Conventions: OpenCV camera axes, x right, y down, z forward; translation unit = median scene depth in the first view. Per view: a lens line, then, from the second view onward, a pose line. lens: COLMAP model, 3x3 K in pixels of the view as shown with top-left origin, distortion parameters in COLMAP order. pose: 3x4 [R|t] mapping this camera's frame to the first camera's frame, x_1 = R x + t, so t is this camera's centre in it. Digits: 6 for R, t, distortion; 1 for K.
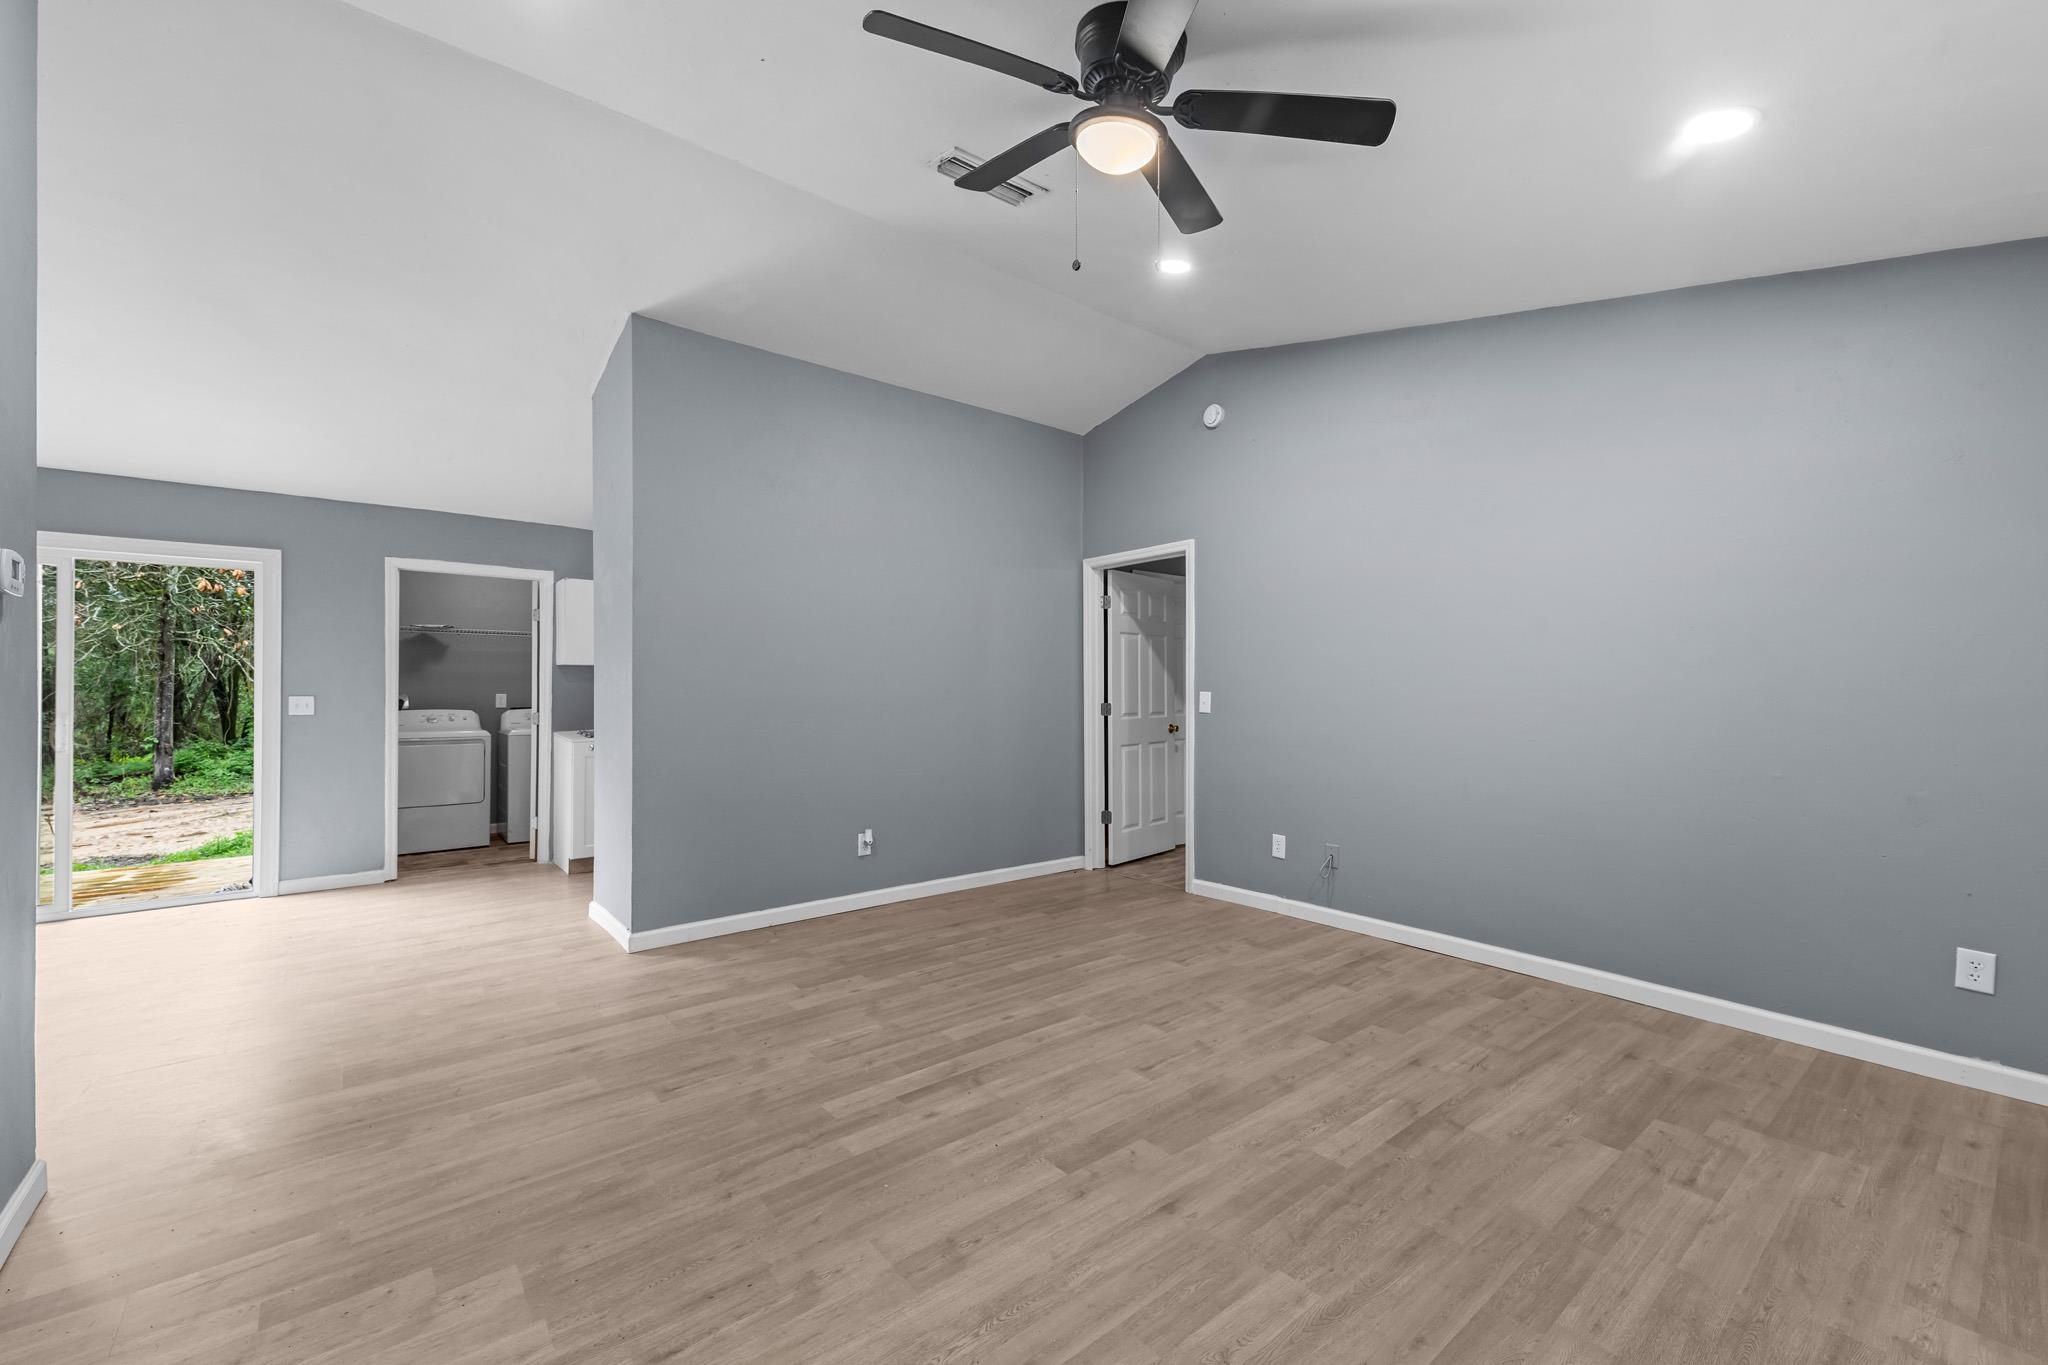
lens RADIAL K [[830.6, 0, 1014.6], [0, 830.6, 682.1], [0, 0, 1]] dist [0.021243, -0.001627]
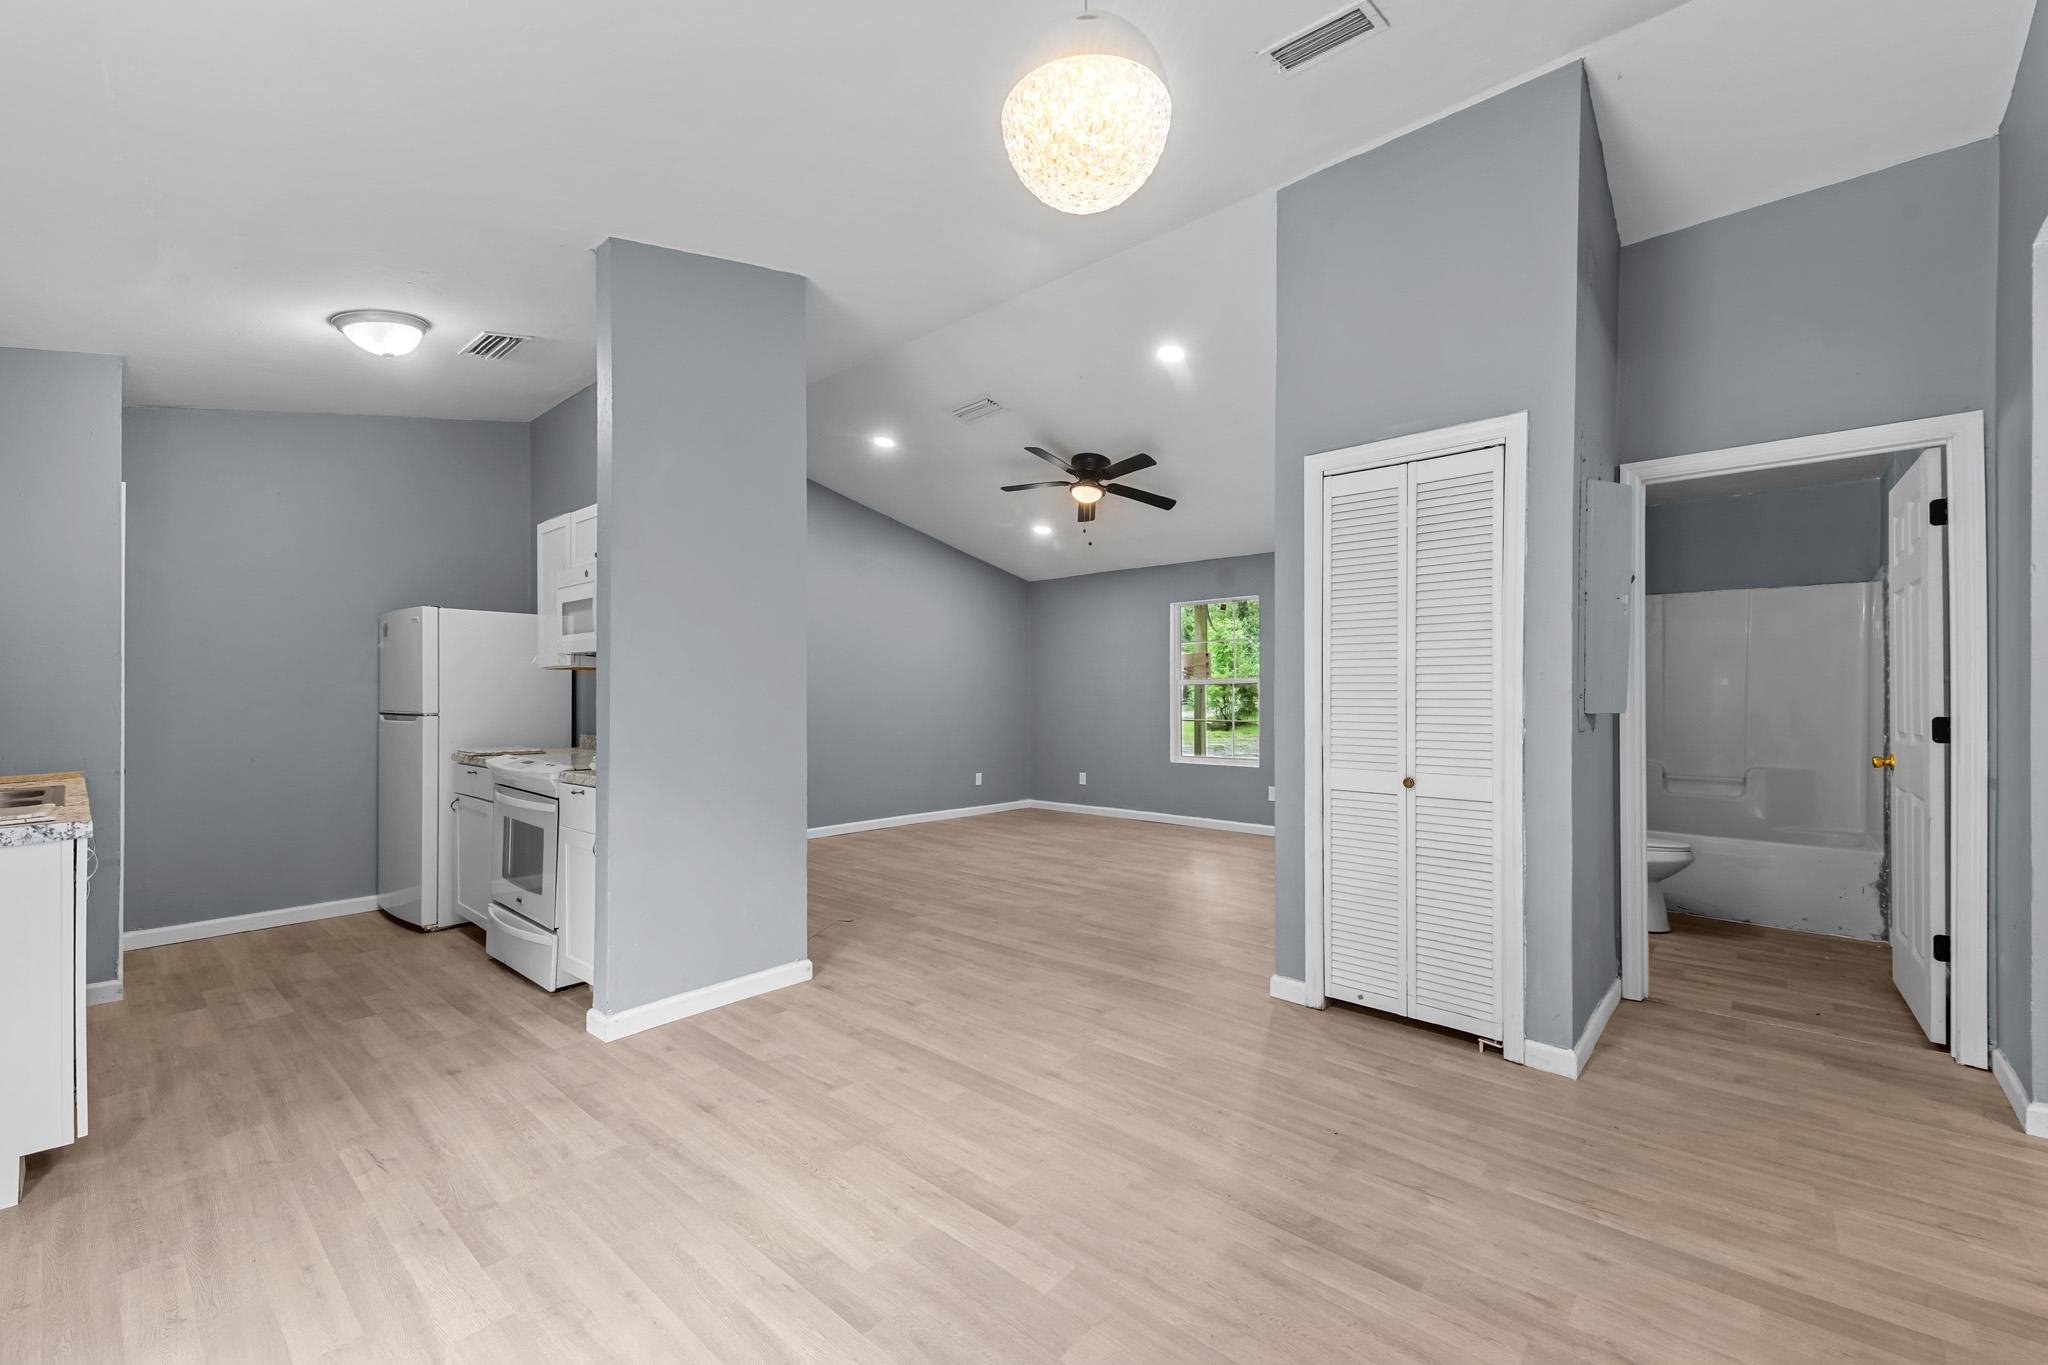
lens RADIAL K [[830.6, 0, 1023.0], [0, 830.6, 694.4], [0, 0, 1]] dist [0.021243, -0.001627]
pose [[-0.171776, 0.006837, 0.985112, -1.968080], [-0.006356, 0.999947, -0.008048, 0.028280], [-0.985116, -0.007644, -0.171723, 1.310222]]
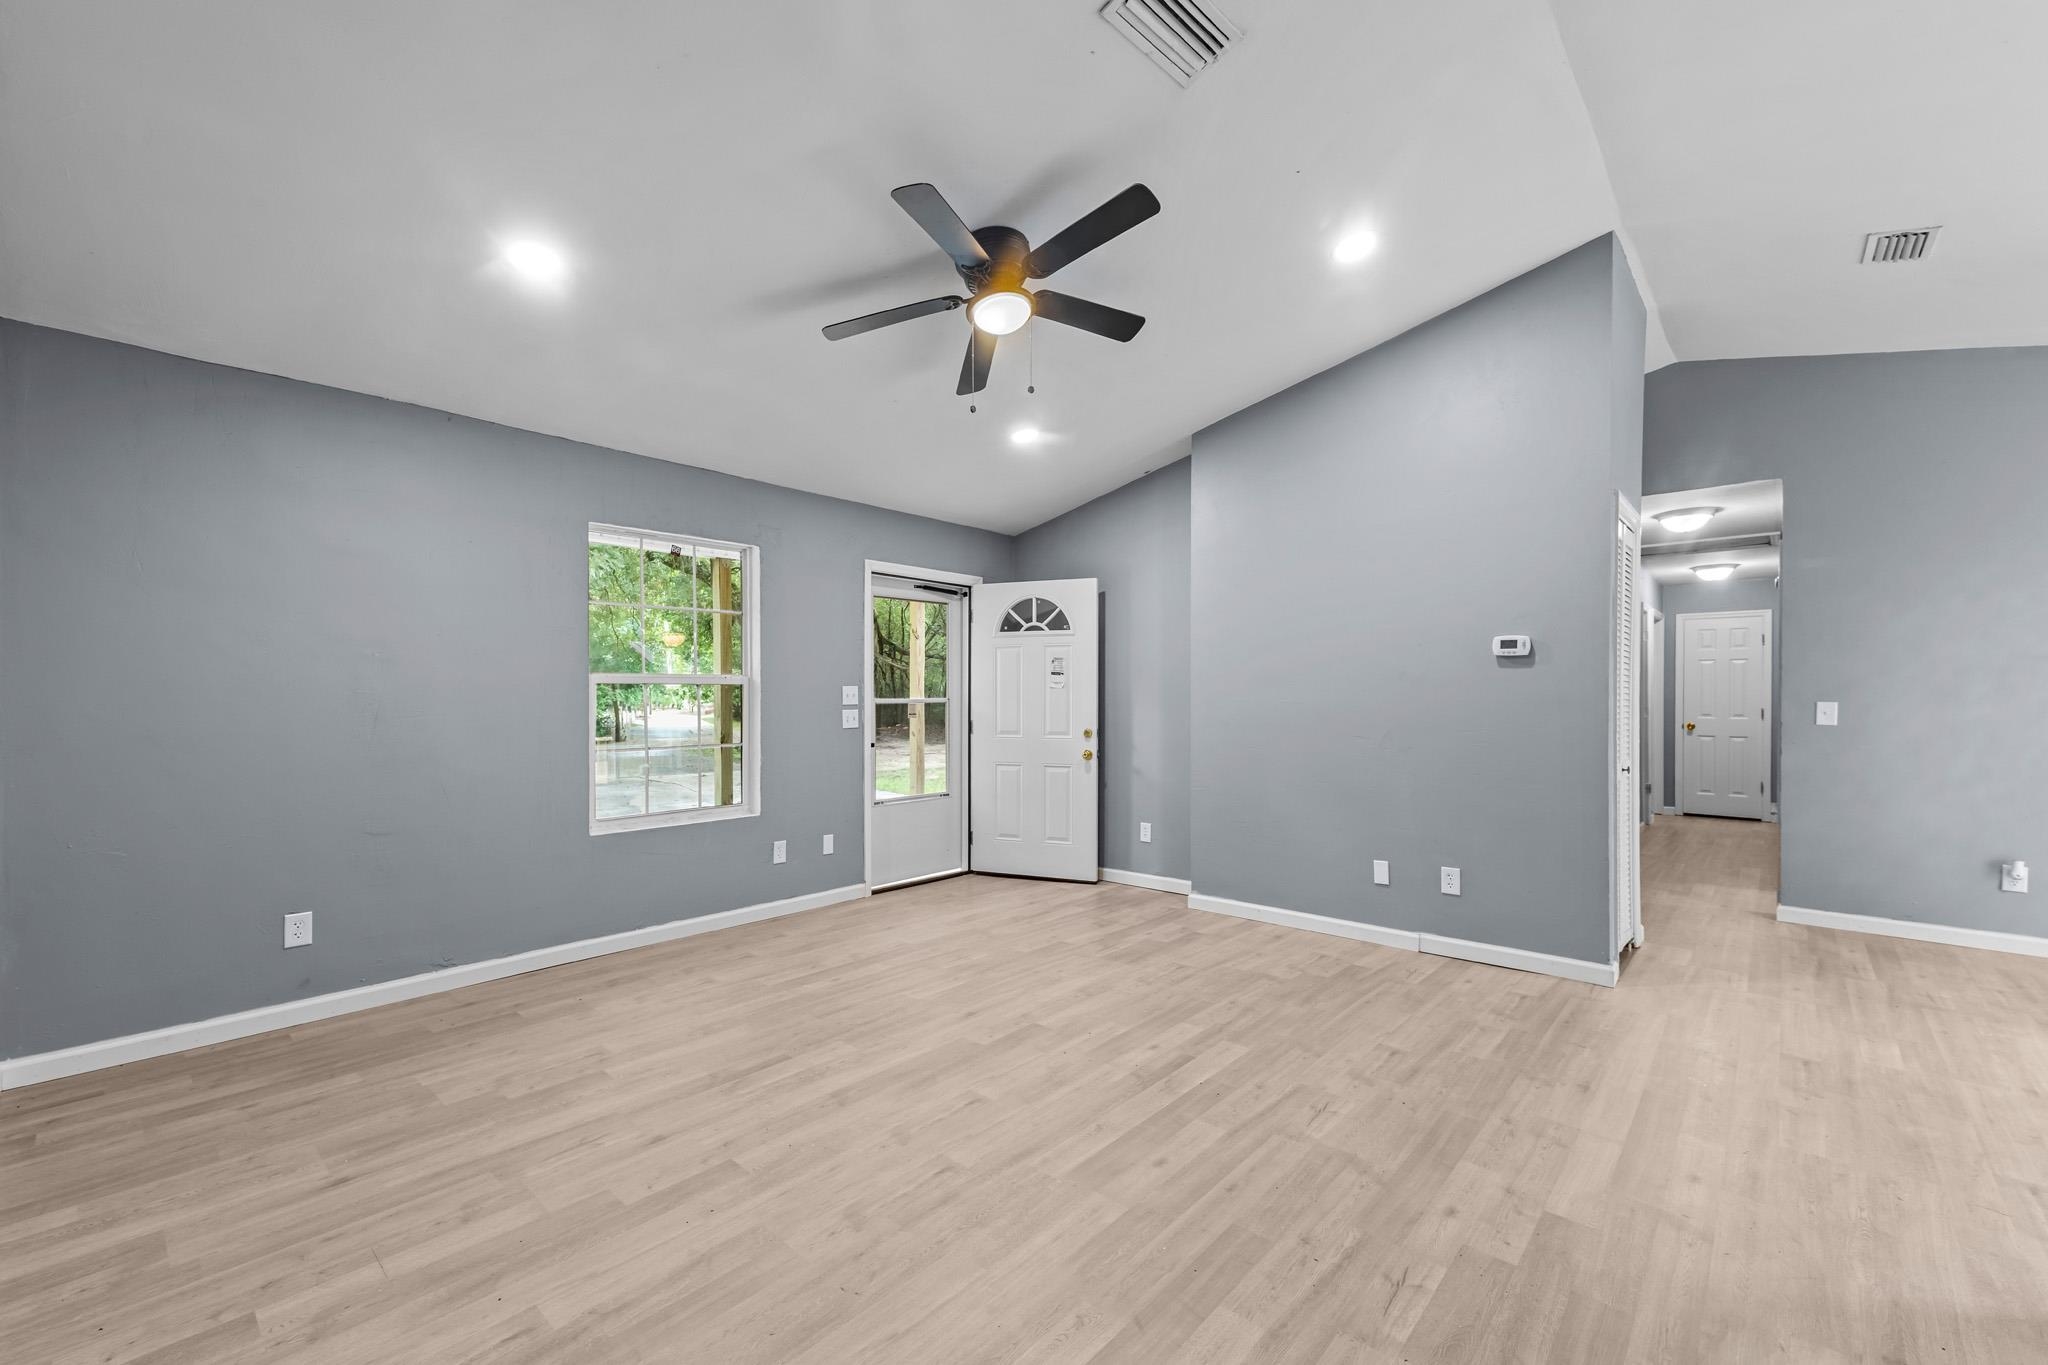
lens RADIAL K [[830.6, 0, 1028.9], [0, 830.6, 695.0], [0, 0, 1]] dist [0.021243, -0.001627]
pose [[-0.985762, 0.000320, -0.168149, 0.245816], [0.002830, 0.999888, -0.014686, 0.016490], [0.168126, -0.014953, -0.985652, 1.876067]]
